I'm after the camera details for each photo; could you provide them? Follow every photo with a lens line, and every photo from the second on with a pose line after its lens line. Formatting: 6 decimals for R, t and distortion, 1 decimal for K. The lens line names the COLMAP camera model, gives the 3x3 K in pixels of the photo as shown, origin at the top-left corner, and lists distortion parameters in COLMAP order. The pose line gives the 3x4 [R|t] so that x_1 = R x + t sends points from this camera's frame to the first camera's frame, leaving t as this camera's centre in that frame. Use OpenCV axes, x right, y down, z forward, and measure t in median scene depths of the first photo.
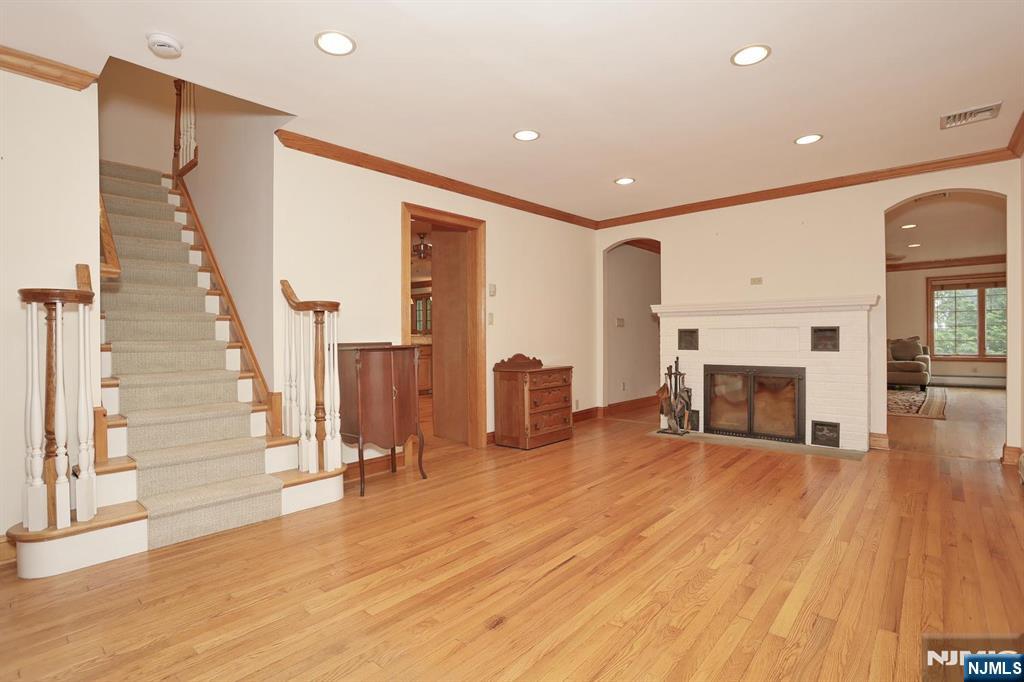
lens RADIAL K [[496.5, 0, 507.7], [0, 496.5, 338.0], [0, 0, 1]] dist [-0.073695, 0.029916]
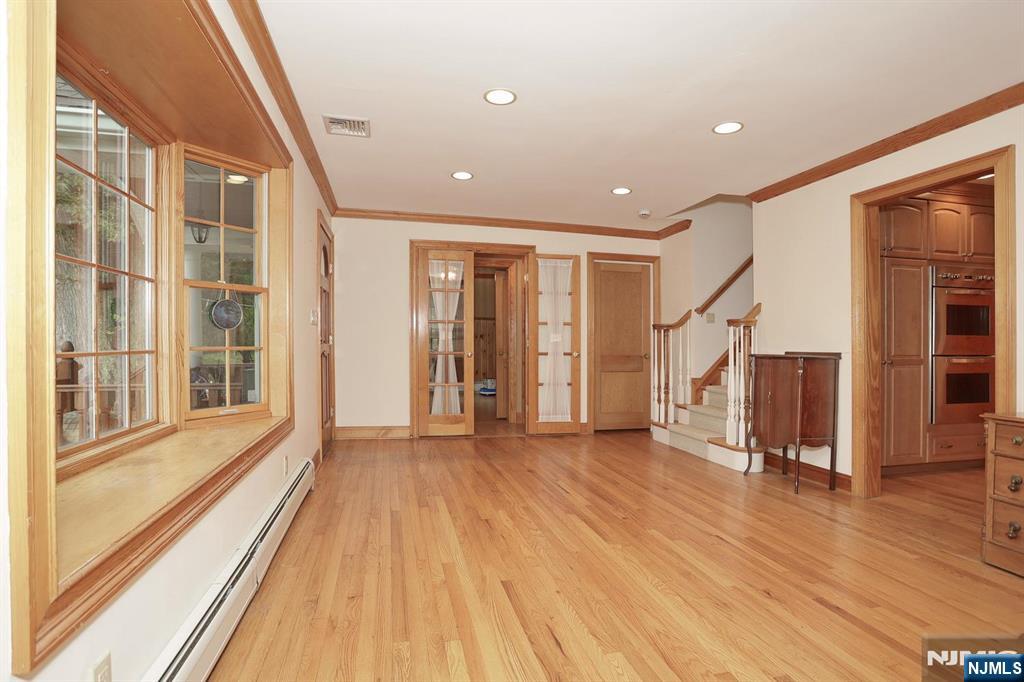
lens RADIAL K [[498.1, 0, 505.5], [0, 498.1, 340.9], [0, 0, 1]] dist [-0.088684, 0.042509]
pose [[-0.575069, 0.001038, -0.818104, 1.101503], [-0.005494, 0.999972, 0.005131, -0.017220], [0.818087, 0.007445, -0.575047, 1.272869]]
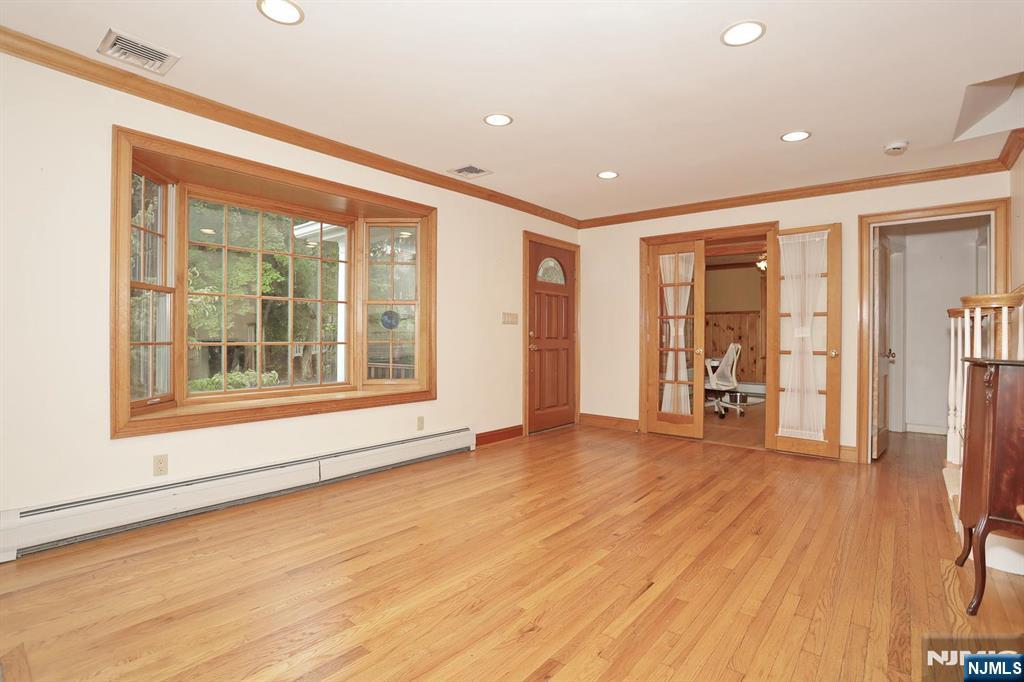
lens RADIAL K [[496.5, 0, 507.7], [0, 496.5, 338.0], [0, 0, 1]] dist [-0.073695, 0.029916]
pose [[-0.999350, 0.003363, -0.035897, 0.403164], [0.003173, 0.999981, 0.005341, -0.014530], [0.035915, 0.005224, -0.999341, 1.757277]]
